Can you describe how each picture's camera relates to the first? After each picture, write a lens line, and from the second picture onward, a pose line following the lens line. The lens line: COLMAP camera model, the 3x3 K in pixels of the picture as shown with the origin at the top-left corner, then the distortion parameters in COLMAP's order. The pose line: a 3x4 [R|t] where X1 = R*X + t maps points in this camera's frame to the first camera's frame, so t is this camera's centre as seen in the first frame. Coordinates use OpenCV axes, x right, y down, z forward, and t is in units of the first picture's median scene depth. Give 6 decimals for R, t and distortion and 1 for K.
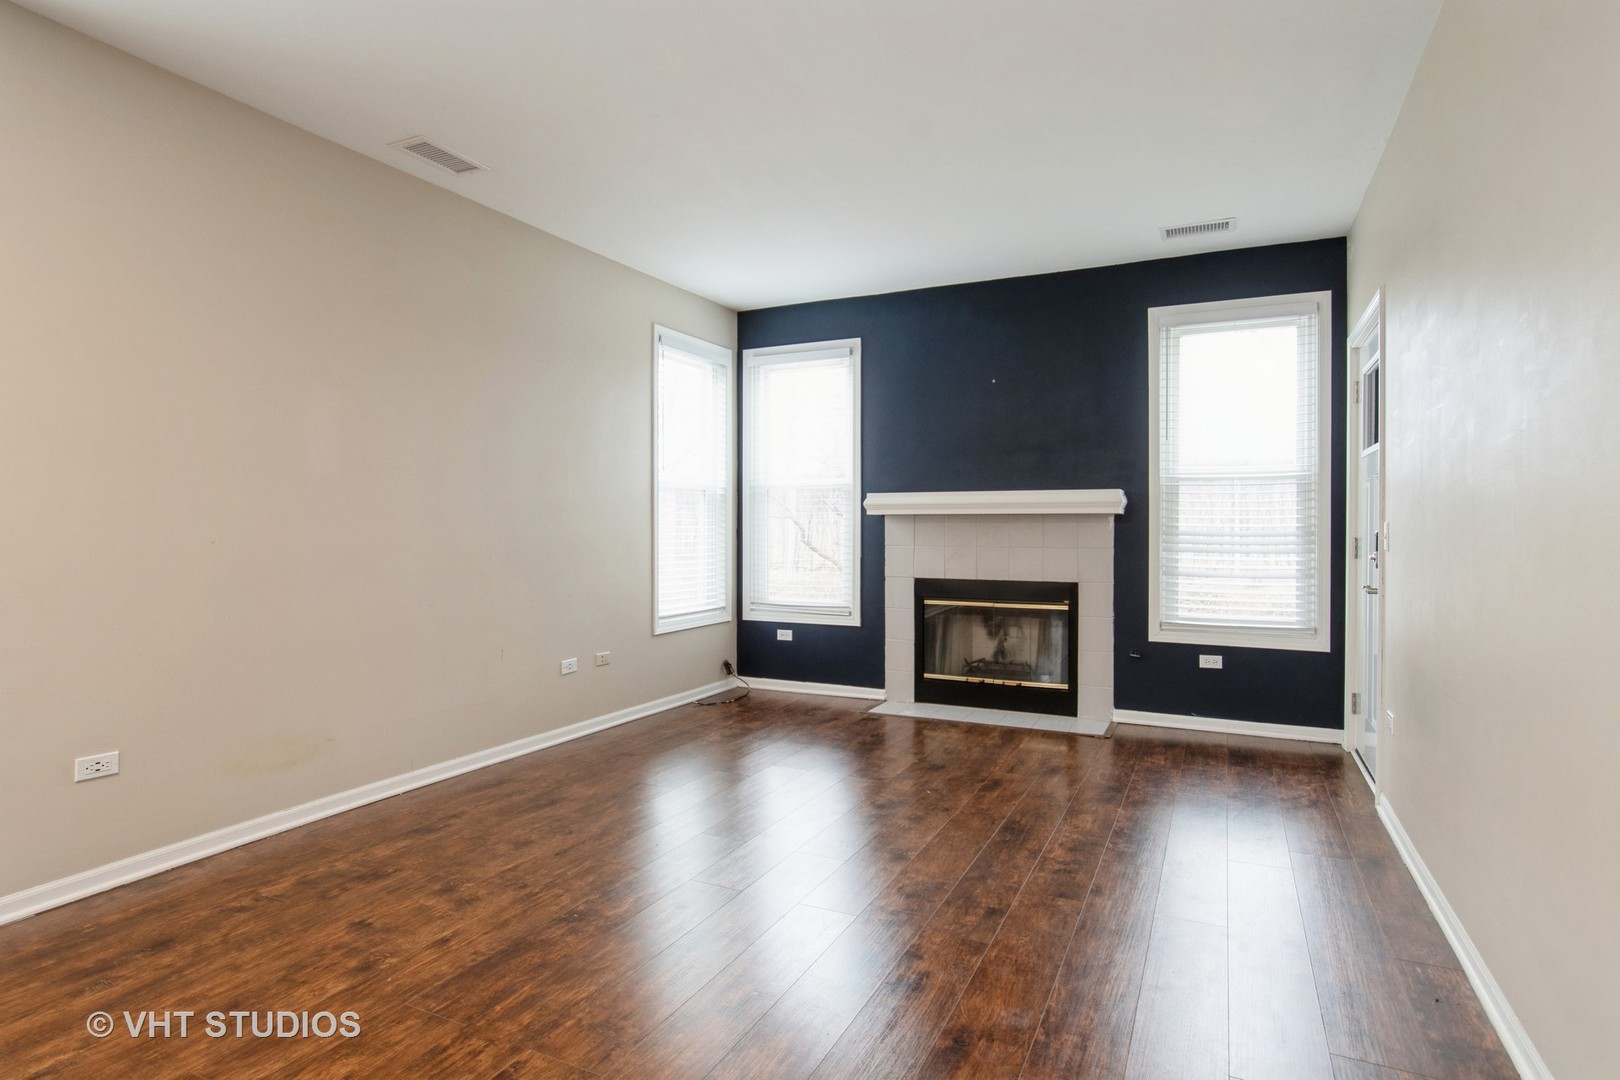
lens RADIAL K [[864.2, 0, 805.4], [0, 864.2, 533.6], [0, 0, 1]] dist [-0.023660, 0.021224]
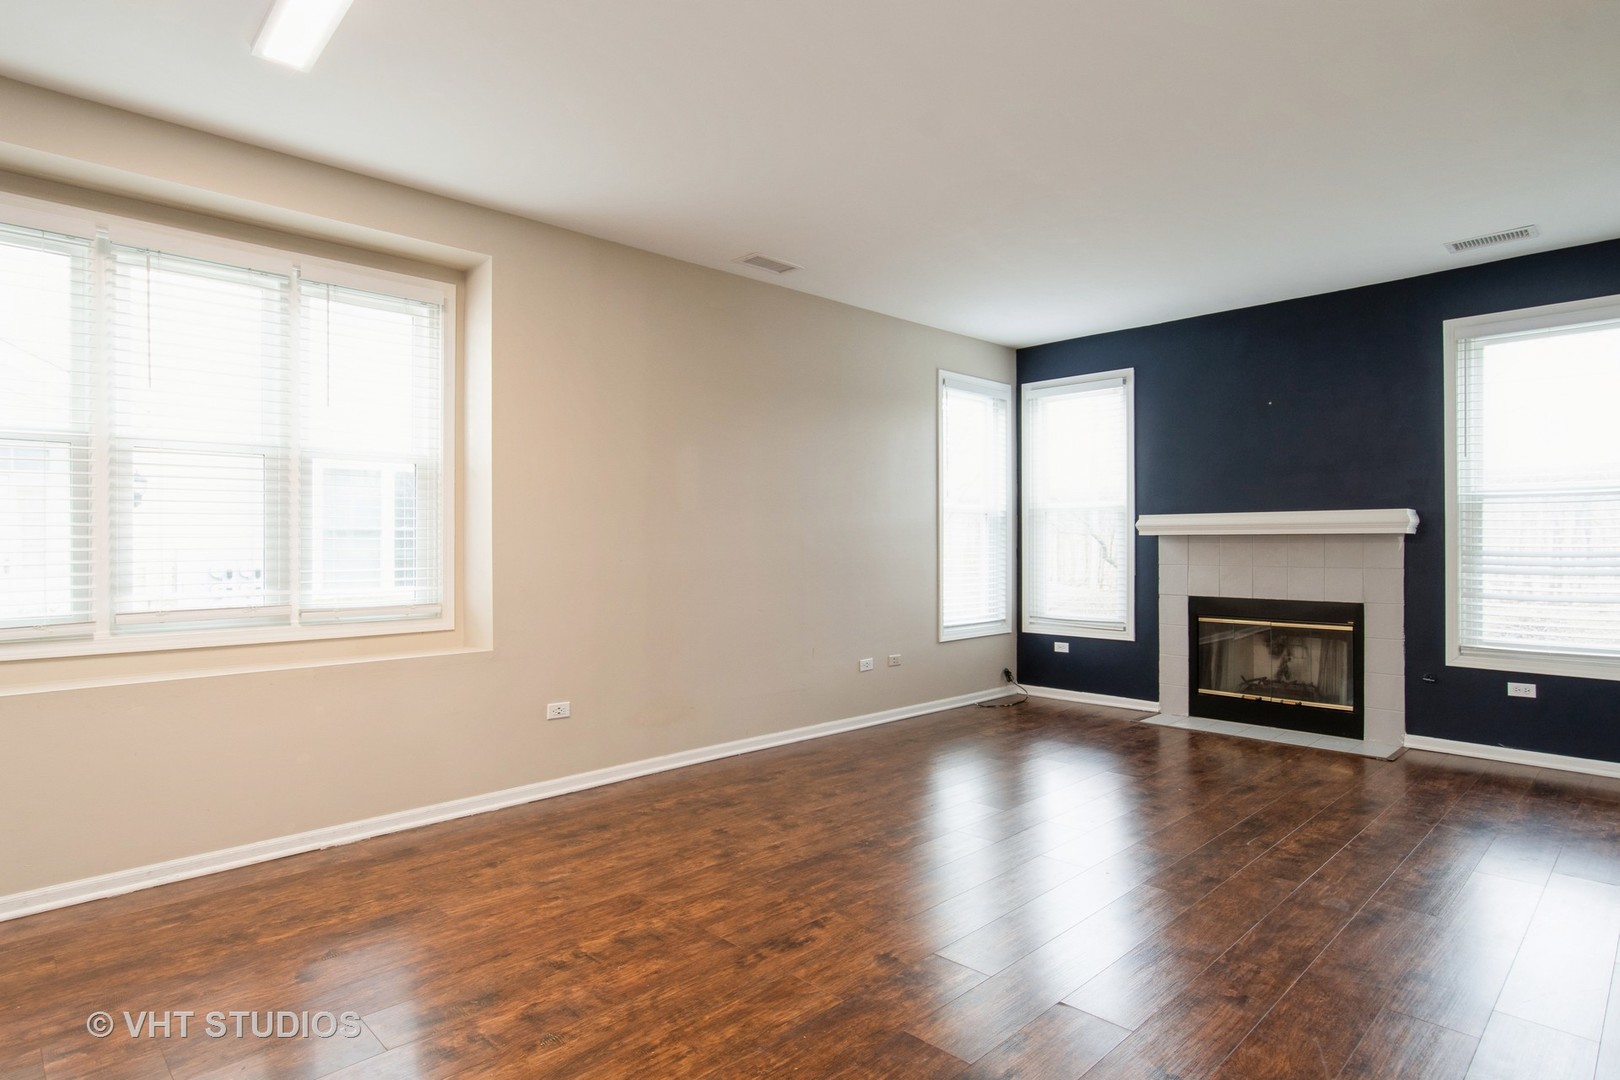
lens RADIAL K [[874.9, 0, 810.0], [0, 874.9, 540.0], [0, 0, 1]] dist [-0.026584, 0.026211]
pose [[0.943363, -0.003421, -0.331745, 0.049787], [-0.000019, 0.999946, -0.010368, -0.005484], [0.331763, 0.009787, 0.943312, -0.154374]]
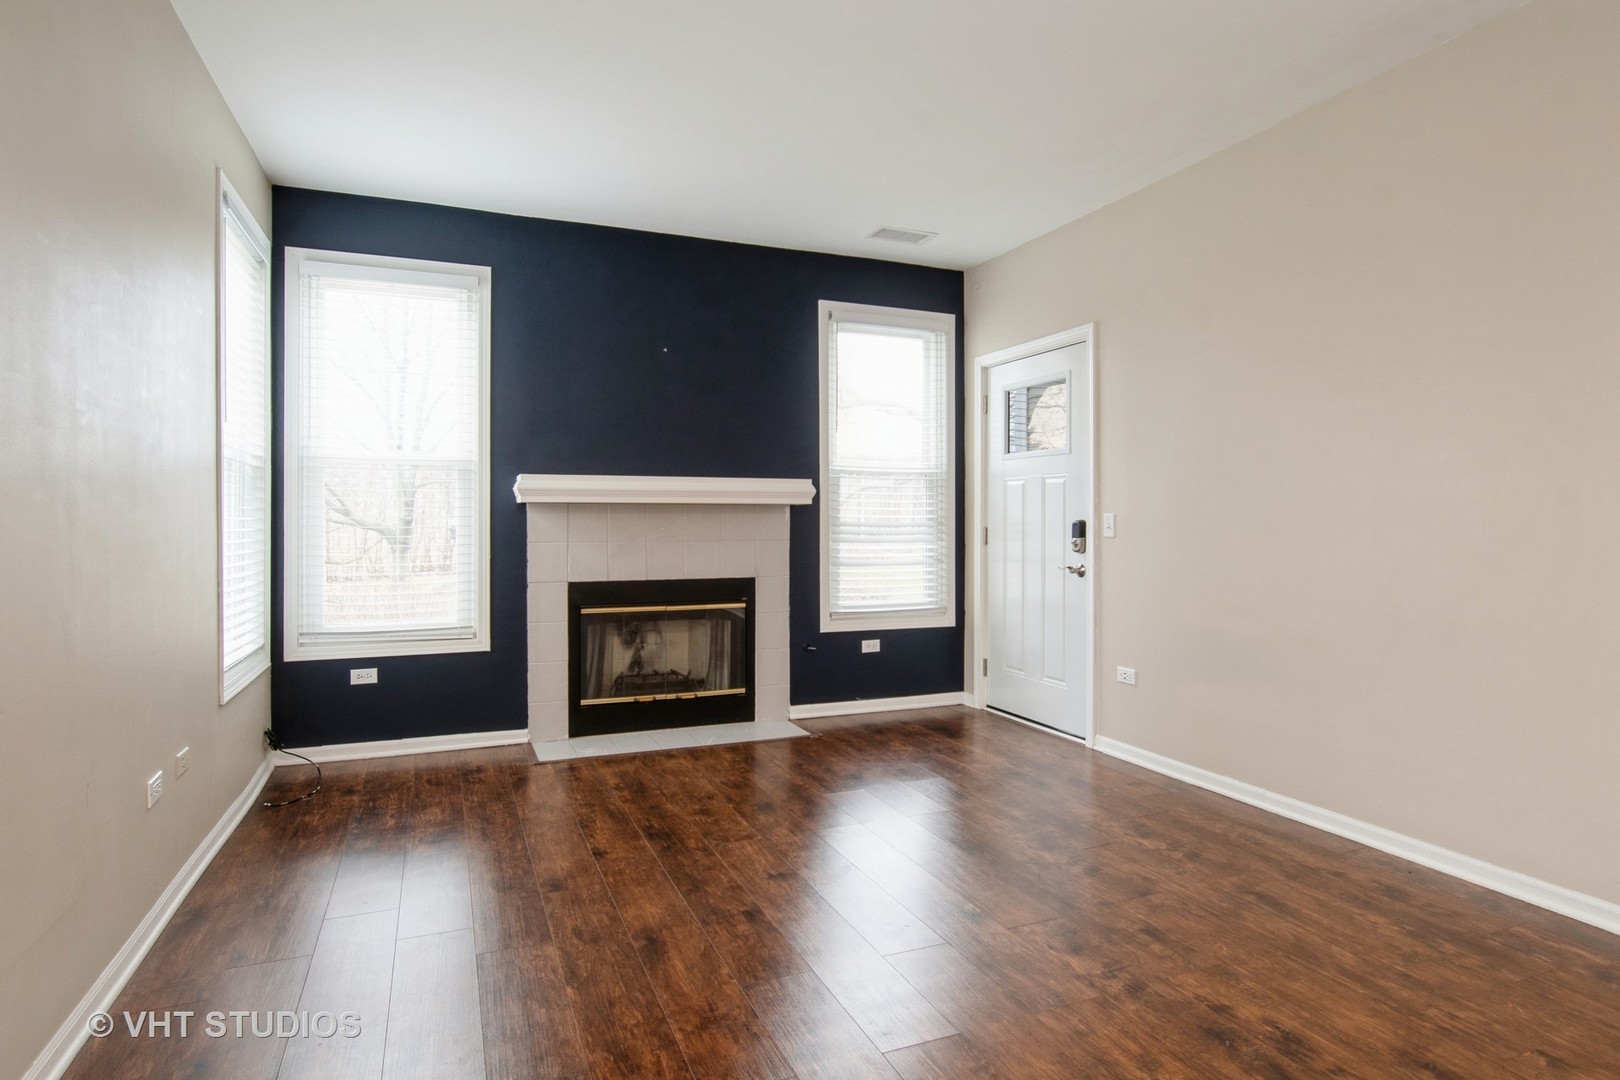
lens RADIAL K [[880.0, 0, 801.0], [0, 880.0, 530.2], [0, 0, 1]] dist [-0.004061, 0.003095]
pose [[0.665844, -0.008956, 0.746037, -0.374862], [0.006438, 0.999960, 0.006259, -0.000573], [-0.746063, 0.000636, 0.665875, 0.332394]]
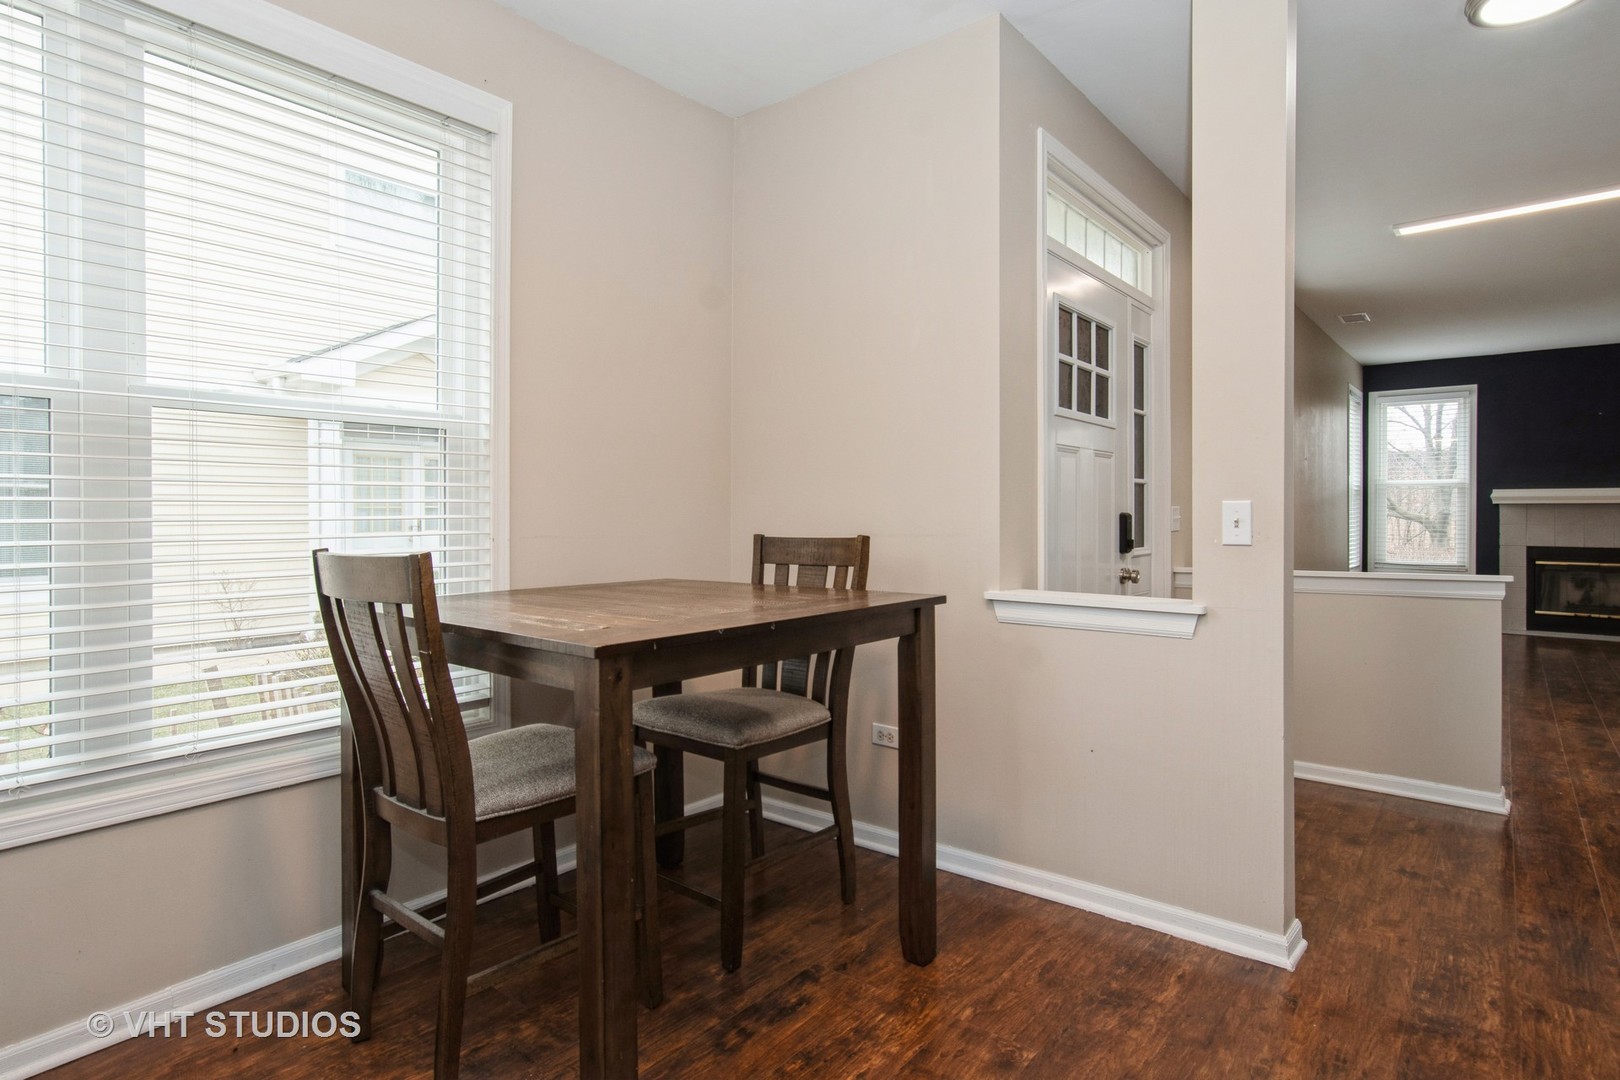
lens RADIAL K [[864.2, 0, 805.4], [0, 864.2, 533.6], [0, 0, 1]] dist [-0.023660, 0.021224]
pose [[0.973410, -0.000505, -0.229071, -0.824401], [0.003330, 0.999923, 0.011949, 0.008942], [0.229047, -0.012394, 0.973336, -0.798556]]
